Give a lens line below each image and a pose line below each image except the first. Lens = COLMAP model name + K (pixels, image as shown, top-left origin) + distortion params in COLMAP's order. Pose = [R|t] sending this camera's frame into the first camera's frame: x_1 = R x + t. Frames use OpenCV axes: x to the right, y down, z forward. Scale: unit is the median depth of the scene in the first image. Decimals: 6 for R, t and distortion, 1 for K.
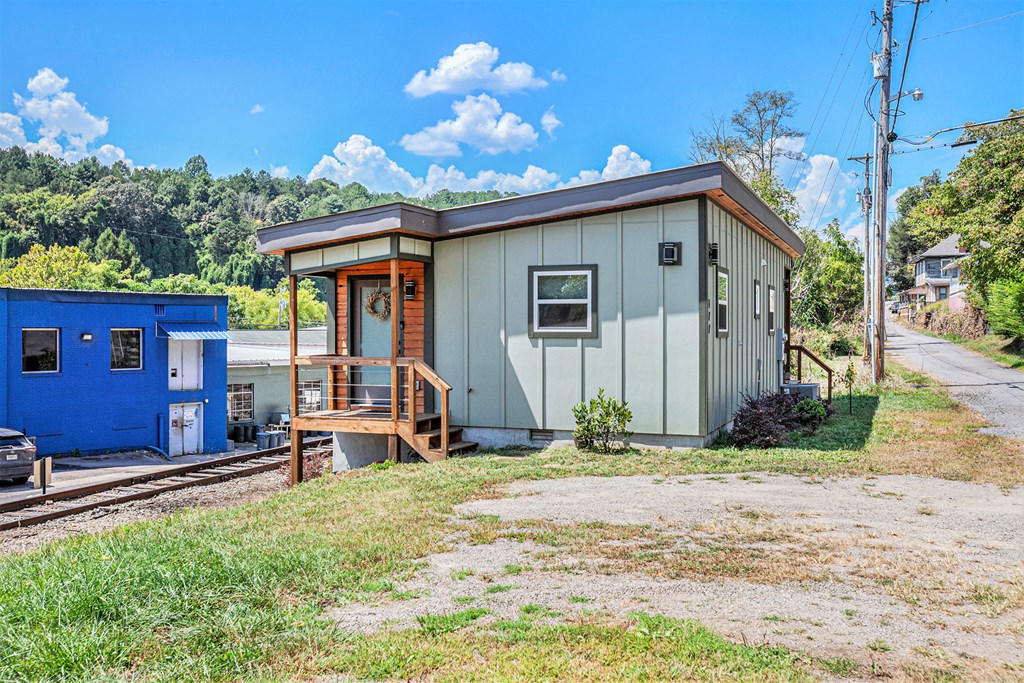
lens RADIAL K [[879.0, 0, 512.0], [0, 879.0, 341.5], [0, 0, 1]] dist [0.013774, 0.018544]
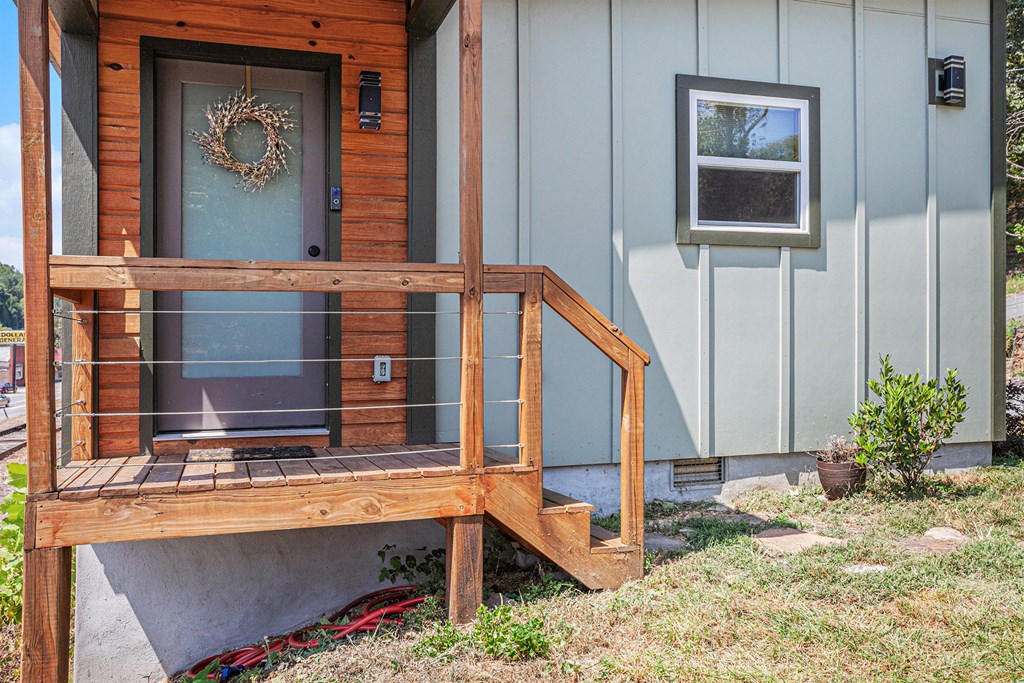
lens RADIAL K [[879.0, 0, 512.0], [0, 879.0, 341.5], [0, 0, 1]] dist [0.013774, 0.018544]
pose [[0.780894, -0.003959, 0.624651, -0.309542], [0.015479, 0.999796, -0.013014, 0.047013], [-0.624472, 0.019831, 0.780796, 0.723984]]
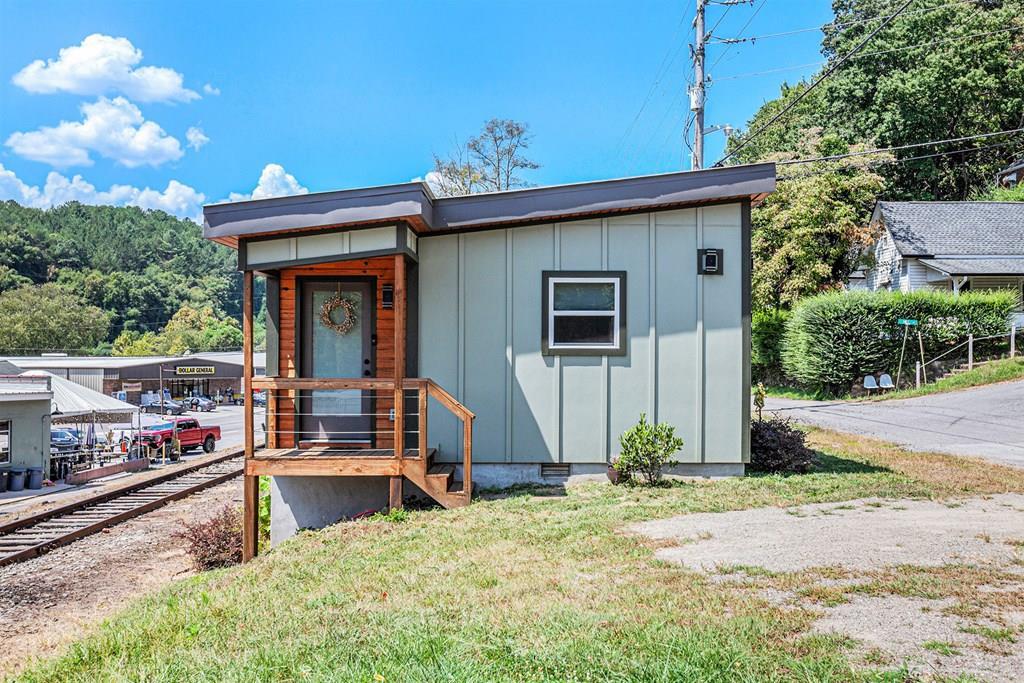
lens RADIAL K [[904.0, 0, 492.9], [0, 904.0, 376.6], [0, 0, 1]] dist [-0.058114, 0.276757]
pose [[0.936142, -0.001838, 0.351617, -0.332869], [0.000990, 0.999996, 0.002593, 0.013874], [-0.351620, -0.002079, 0.936141, 0.203849]]
